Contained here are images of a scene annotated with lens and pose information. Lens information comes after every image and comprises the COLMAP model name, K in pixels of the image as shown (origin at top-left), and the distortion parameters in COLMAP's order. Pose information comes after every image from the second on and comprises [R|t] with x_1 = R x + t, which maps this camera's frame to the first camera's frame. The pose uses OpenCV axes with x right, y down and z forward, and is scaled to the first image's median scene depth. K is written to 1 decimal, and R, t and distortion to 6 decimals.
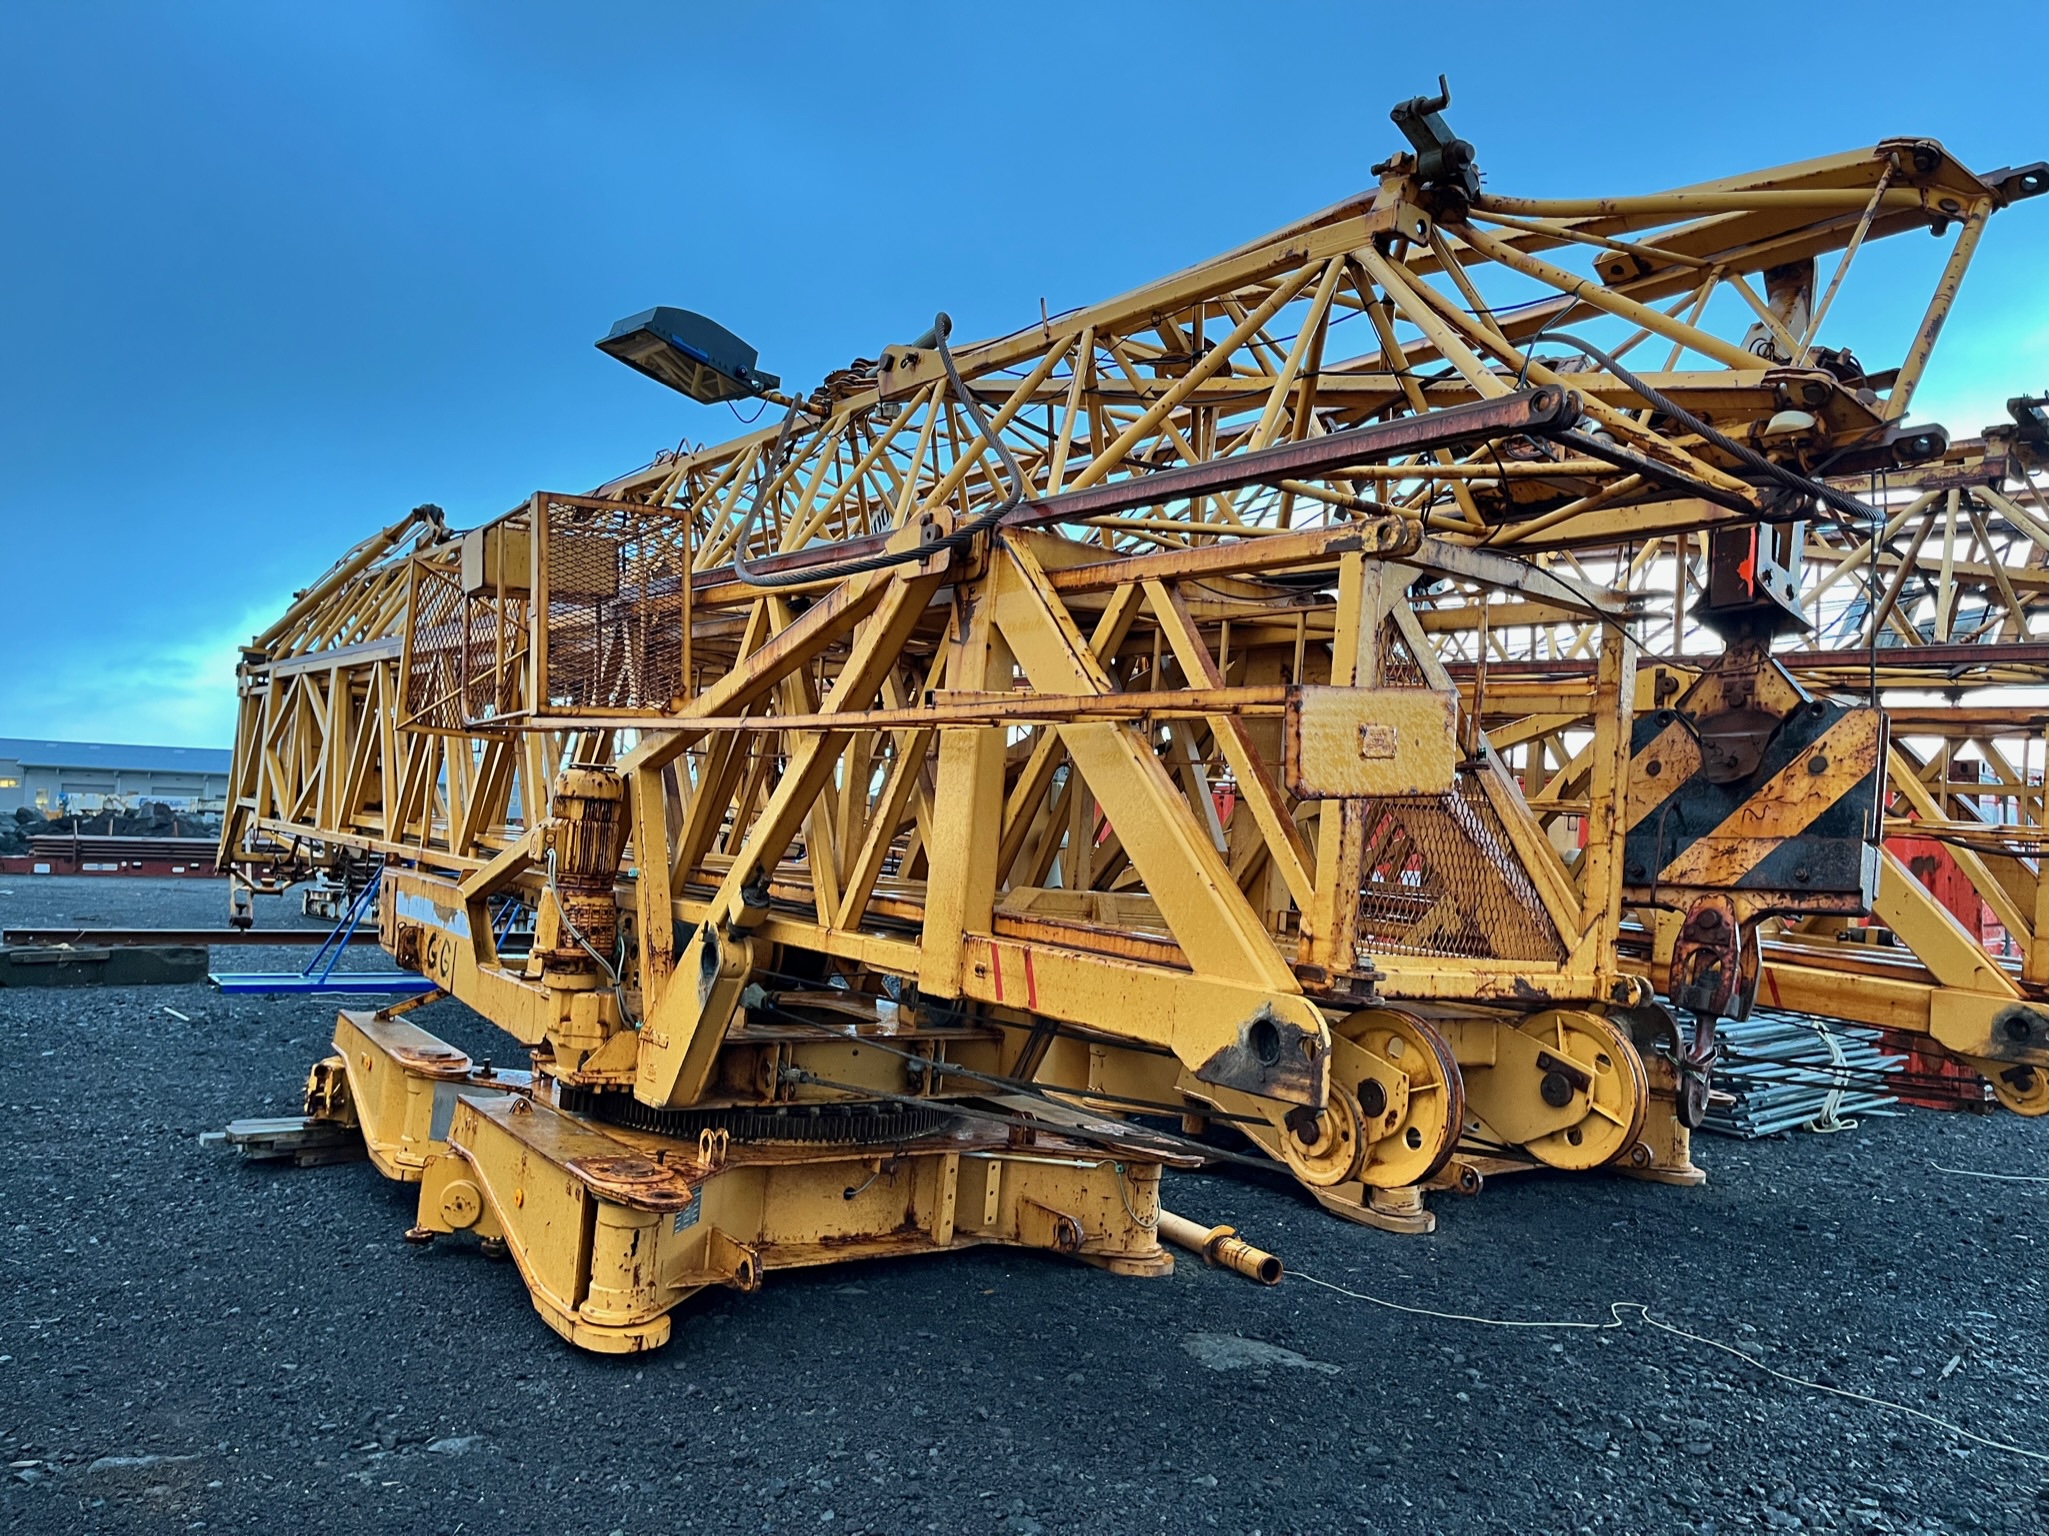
lens RADIAL K [[1527.8, 0, 1028.7], [0, 1527.8, 754.6], [0, 0, 1]] dist [0.027501, -0.021659]
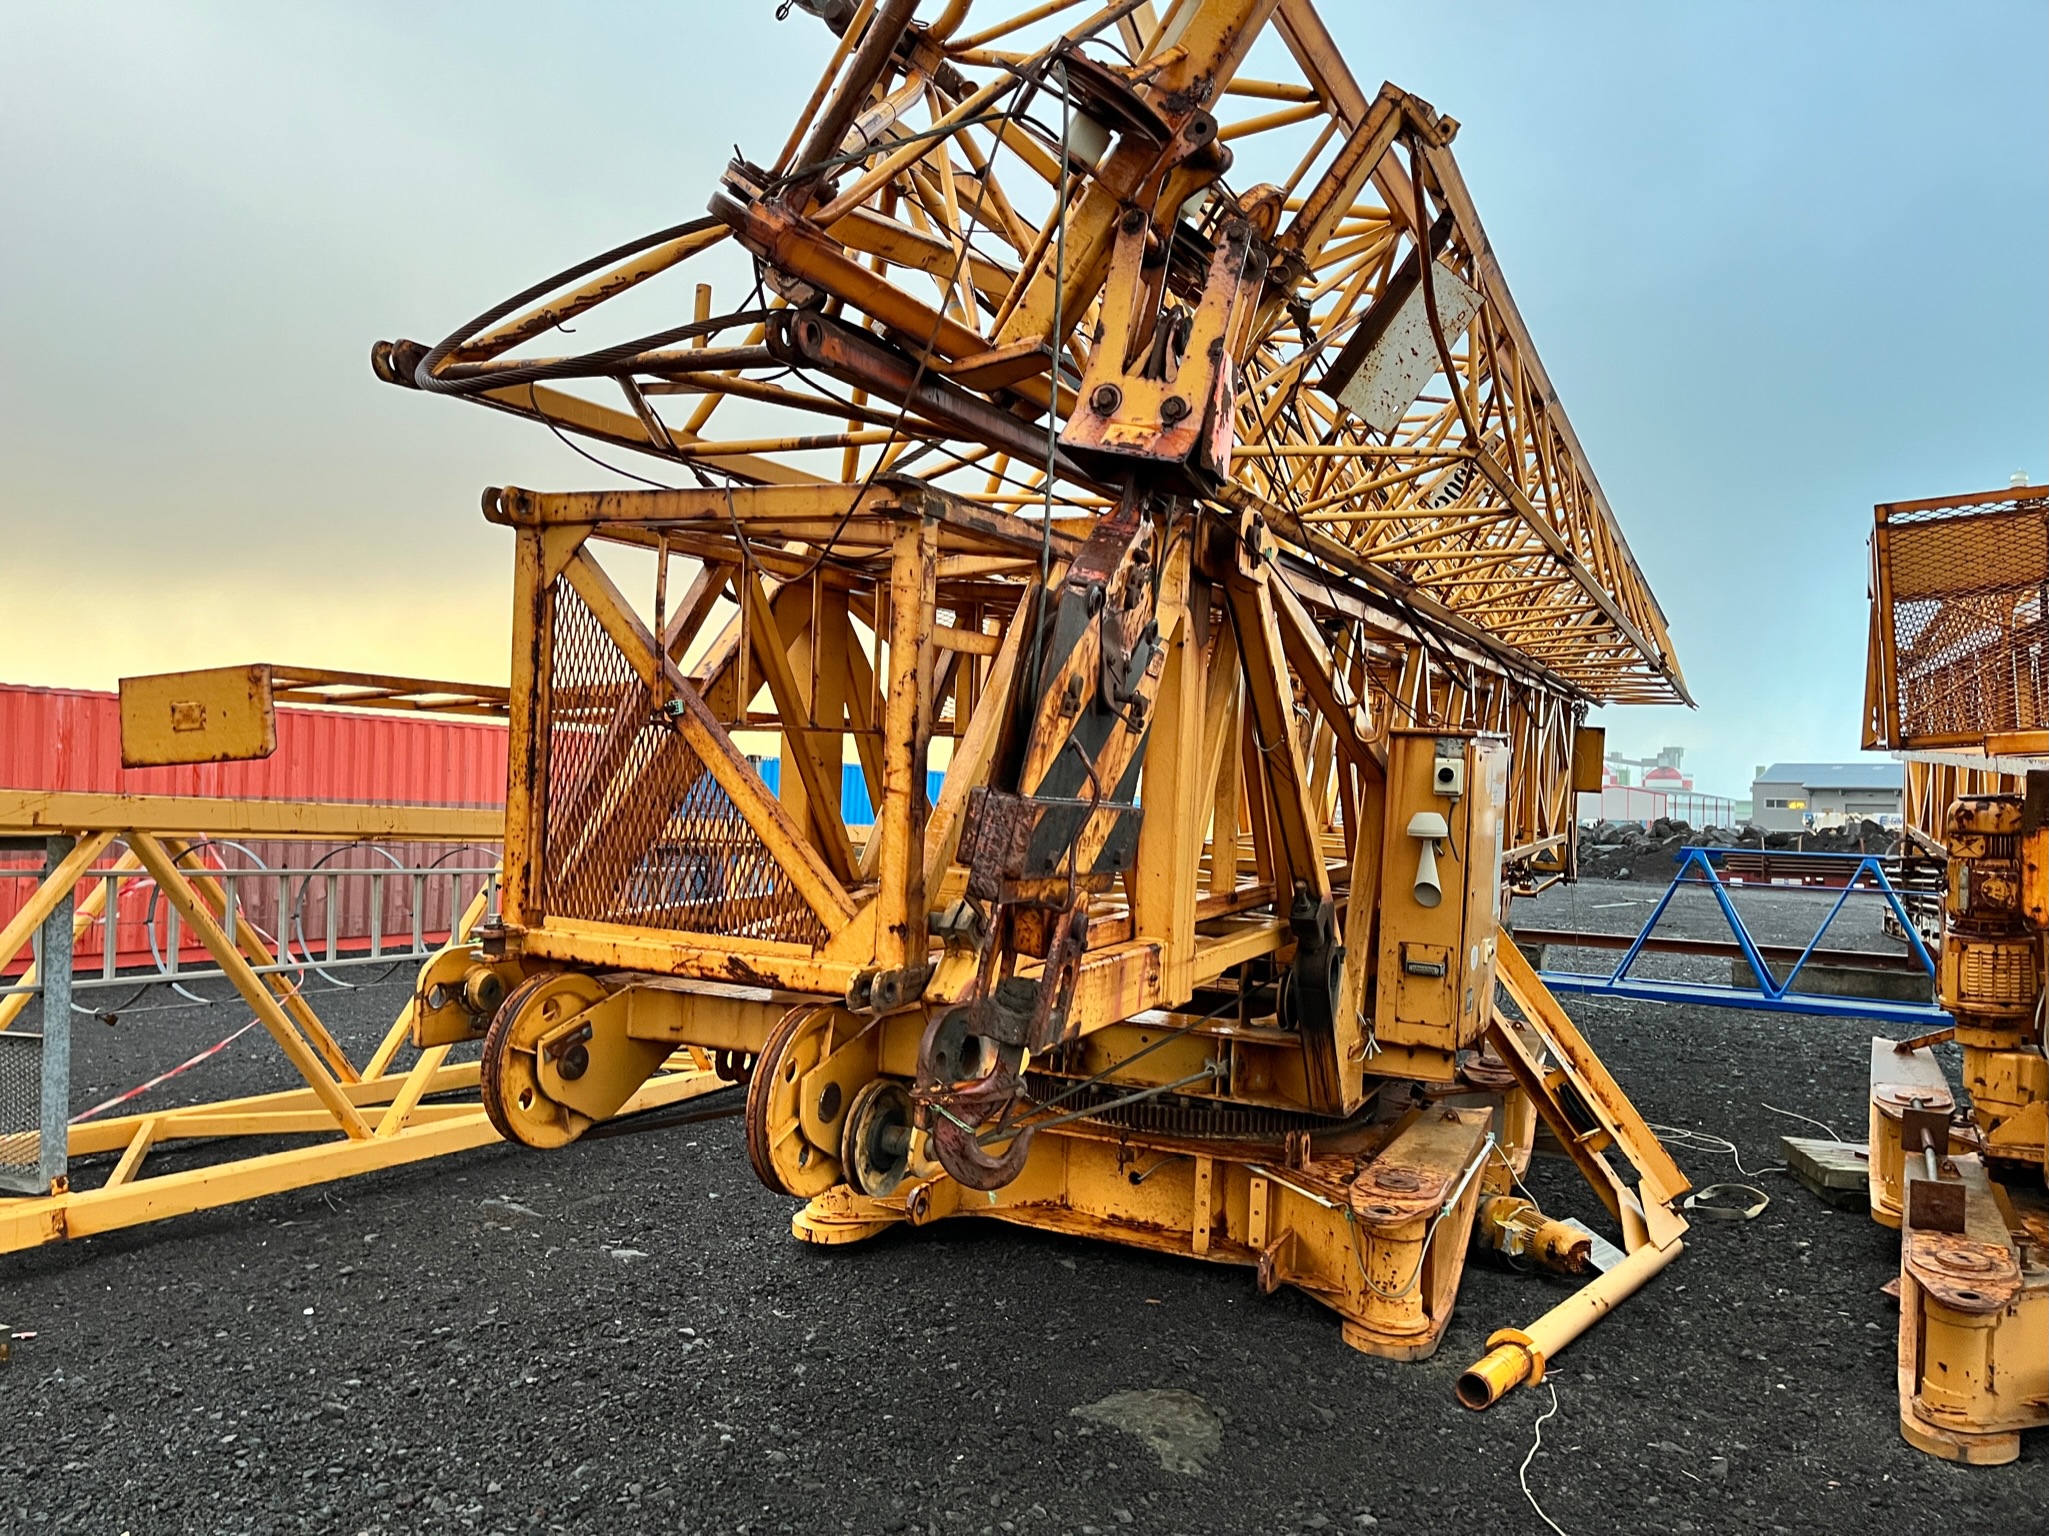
lens RADIAL K [[1527.8, 0, 1025.6], [0, 1527.8, 775.5], [0, 0, 1]] dist [0.027501, -0.021659]
pose [[0.477274, -0.045134, -0.877595, 0.742086], [0.045930, 0.998596, -0.026378, 0.046238], [0.877553, -0.027718, 0.478677, 0.465057]]
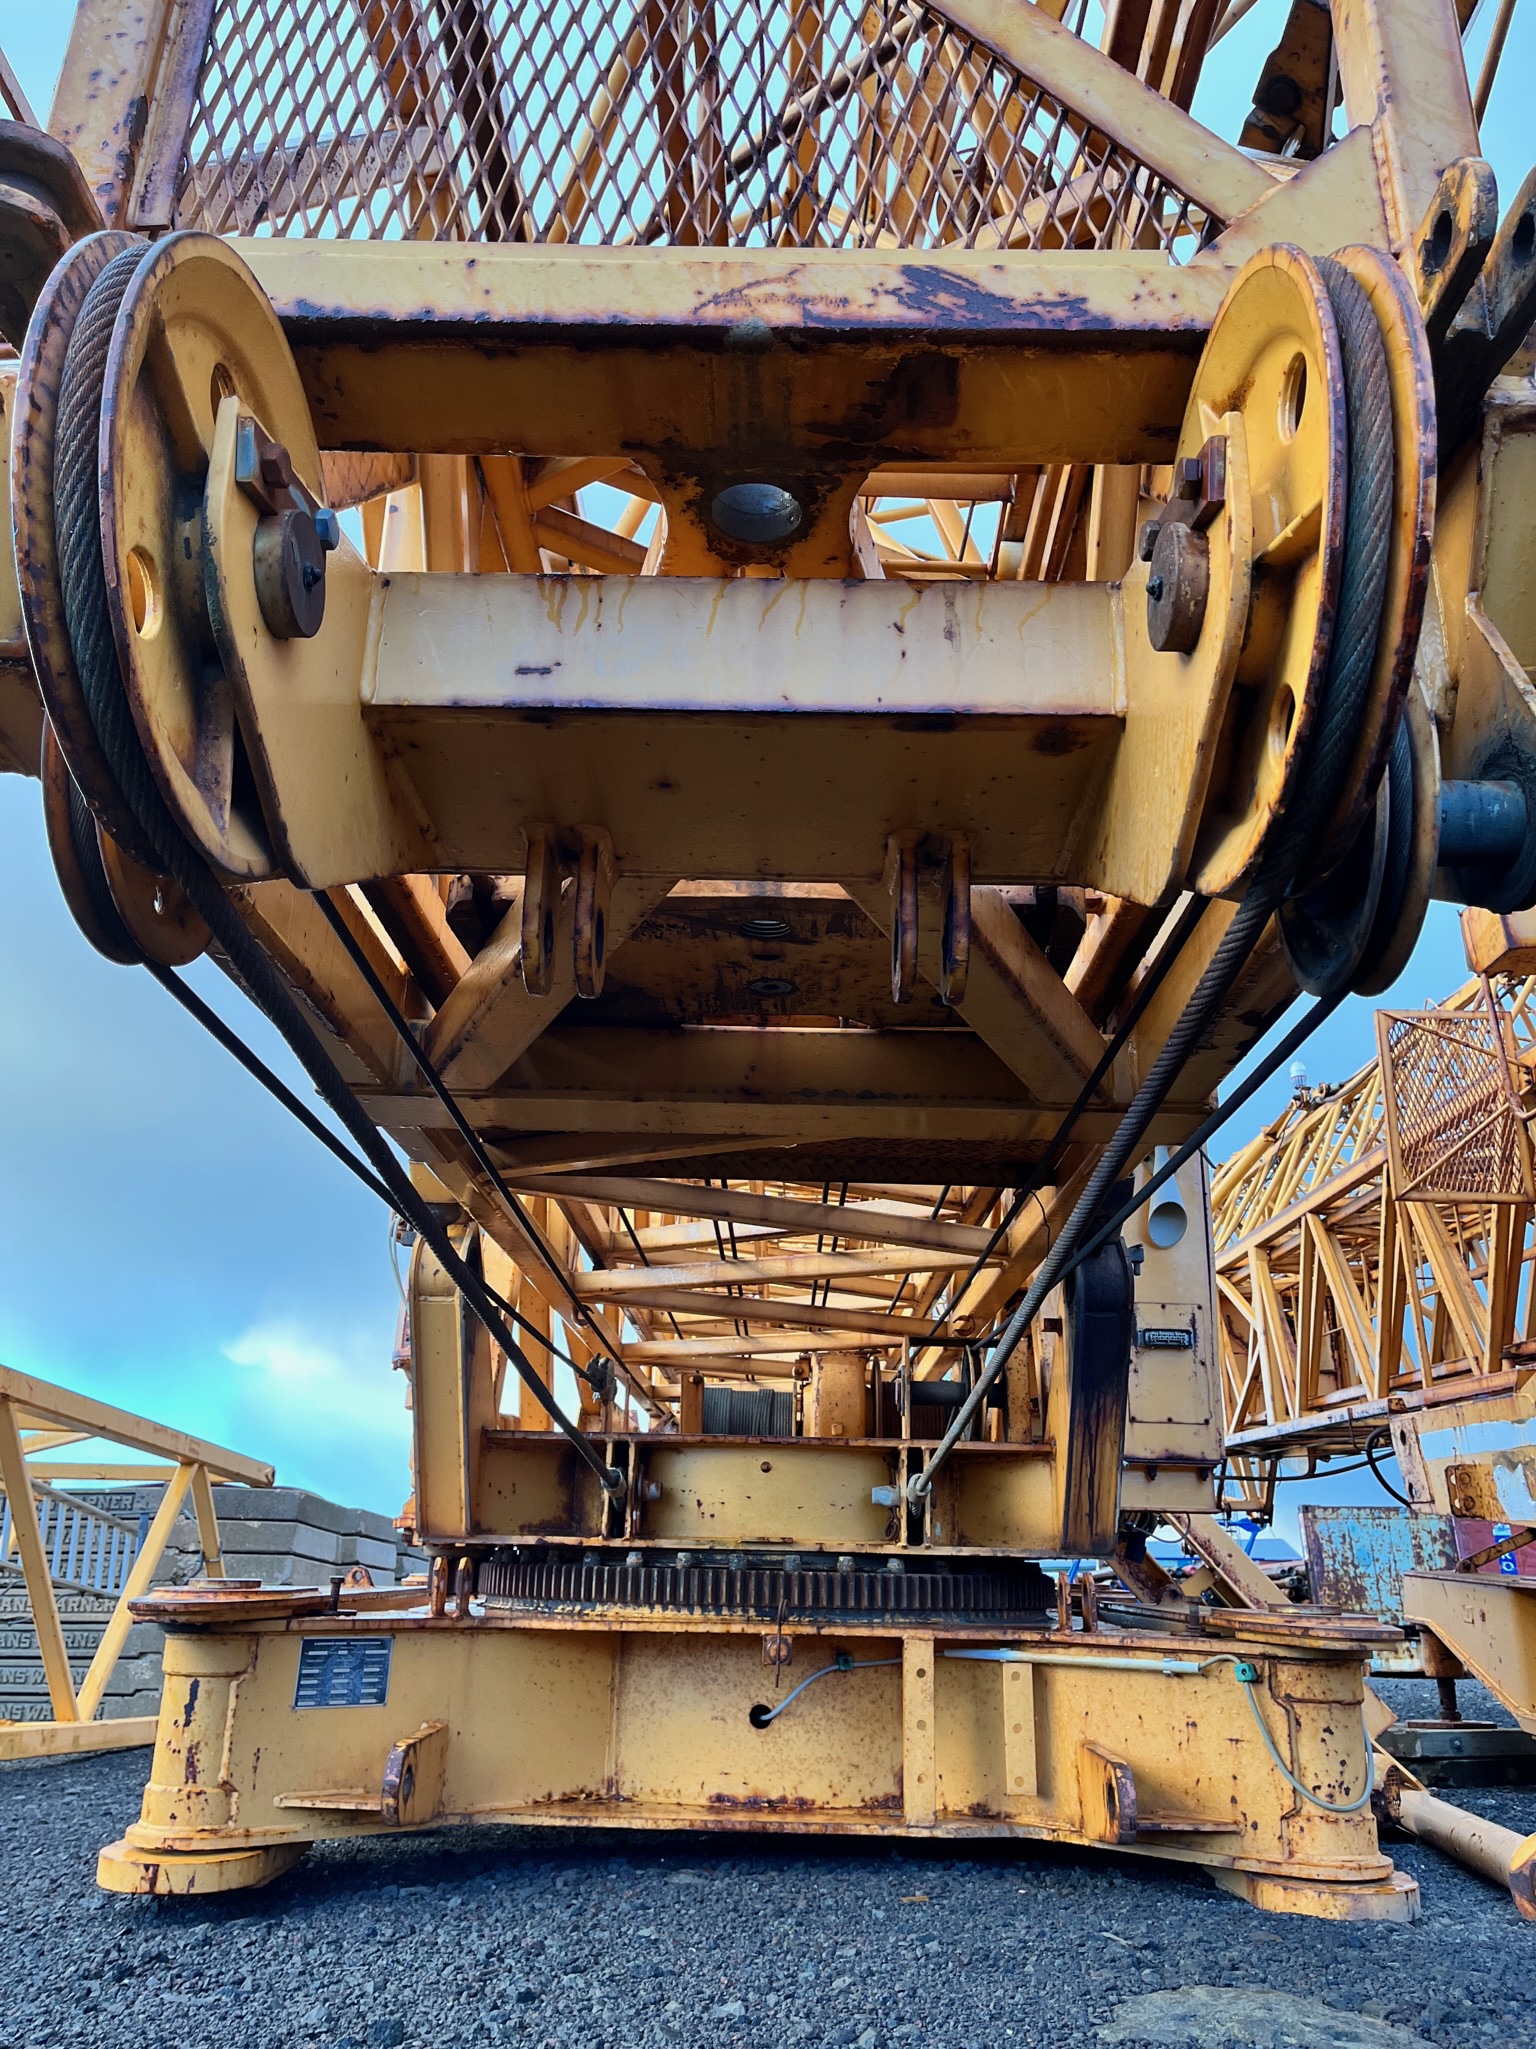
lens RADIAL K [[1527.8, 0, 761.0], [0, 1527.8, 1019.6], [0, 0, 1]] dist [0.027501, -0.021659]
pose [[0.791544, -0.263053, -0.551599, 0.269823], [0.075538, 0.937808, -0.338836, 0.237090], [0.606426, 0.226536, 0.762187, 0.503137]]
